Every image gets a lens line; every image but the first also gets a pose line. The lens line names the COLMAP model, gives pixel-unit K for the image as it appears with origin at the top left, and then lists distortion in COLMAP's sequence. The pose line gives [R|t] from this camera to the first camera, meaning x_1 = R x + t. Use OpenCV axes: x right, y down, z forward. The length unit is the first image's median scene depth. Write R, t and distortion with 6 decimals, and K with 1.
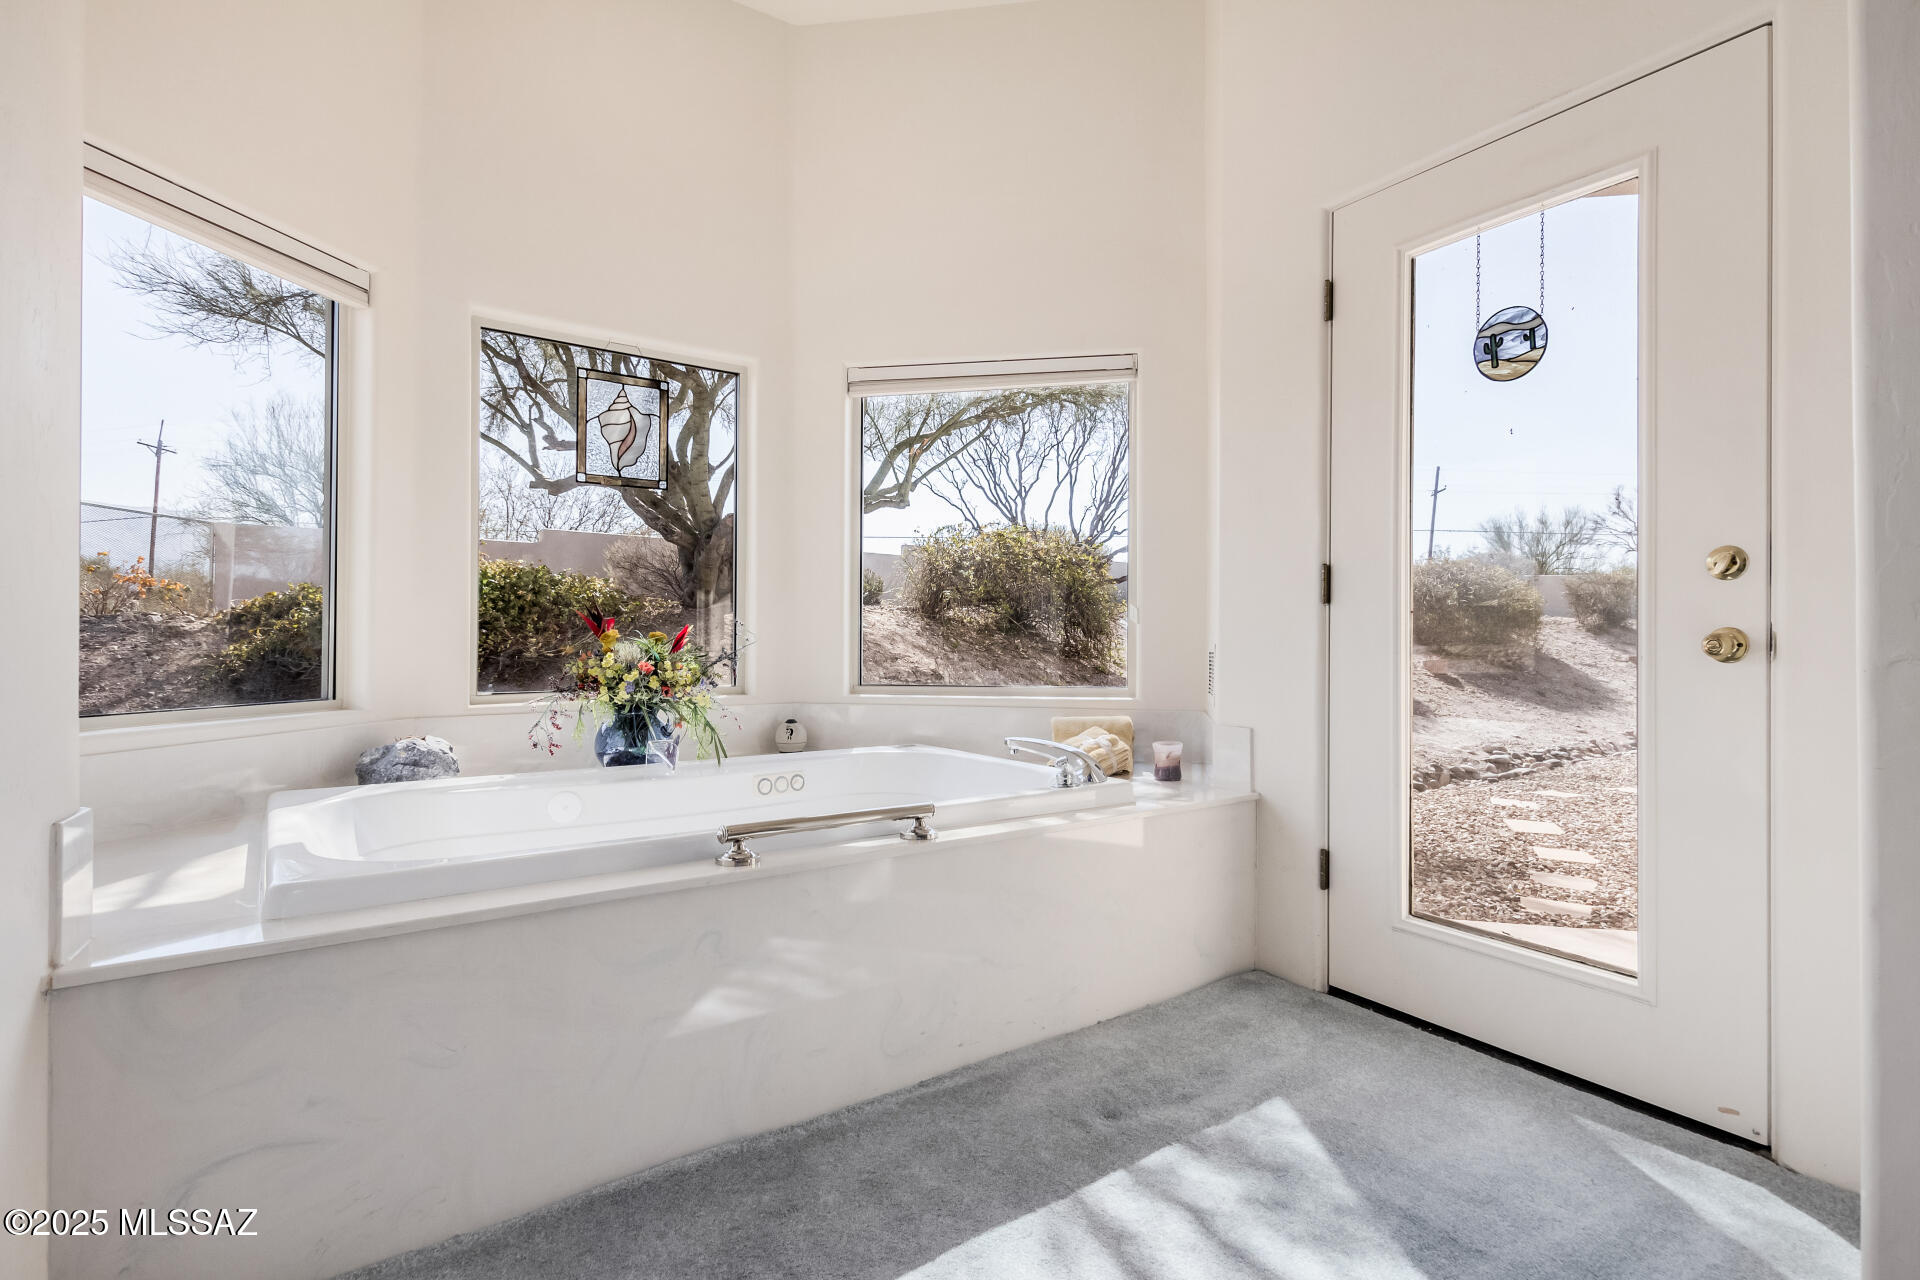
lens RADIAL K [[934.6, 0, 975.2], [0, 934.6, 636.2], [0, 0, 1]] dist [0.013108, -0.001199]
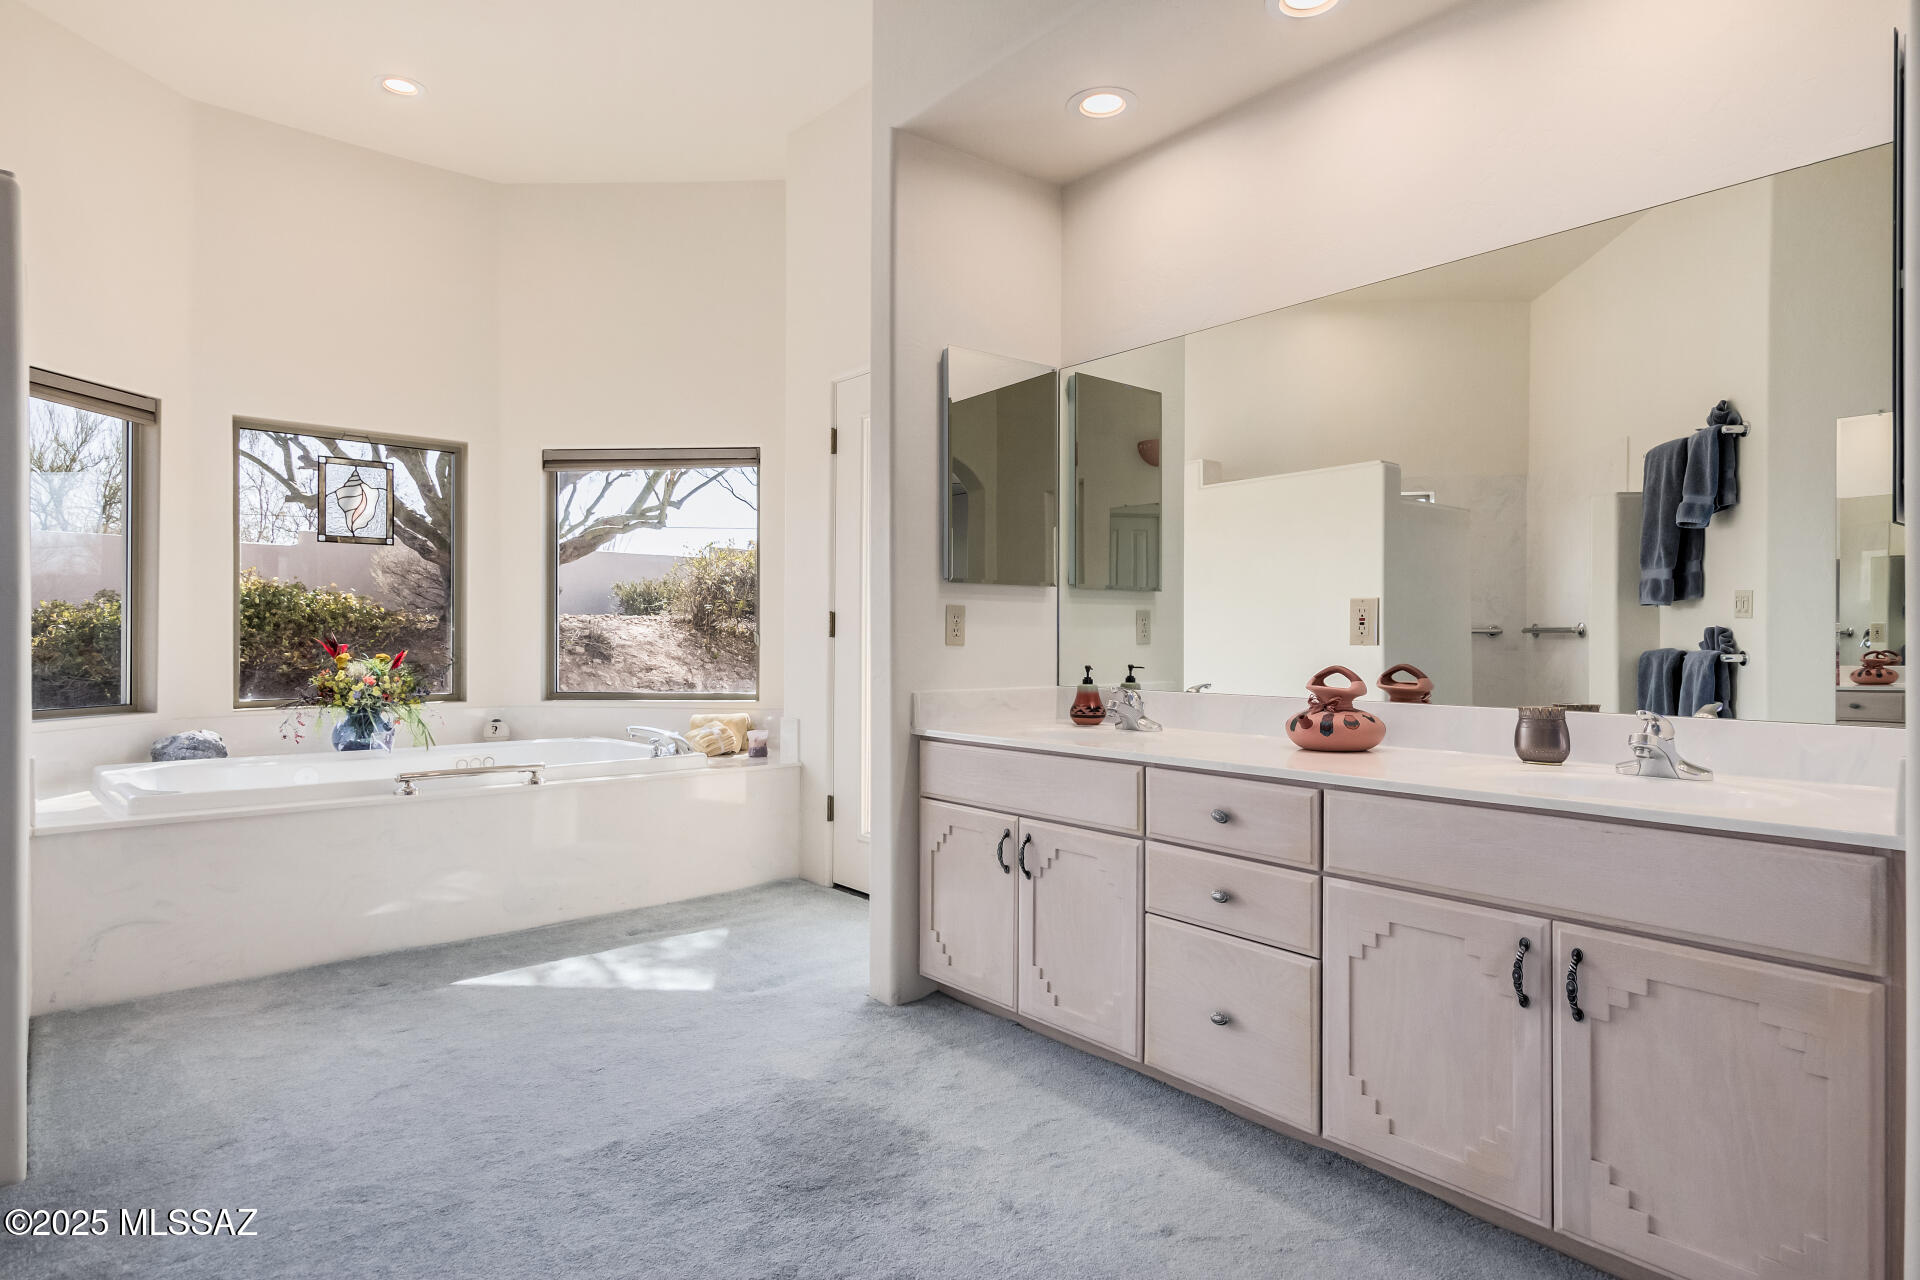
lens RADIAL K [[1078.2, 0, 983.4], [0, 1078.2, 646.4], [0, 0, 1]] dist [0.011864, -0.001237]
pose [[0.992286, -0.001688, 0.123957, 0.345700], [0.000751, 0.999971, 0.007605, -0.028507], [-0.123966, -0.007454, 0.992259, -0.693983]]
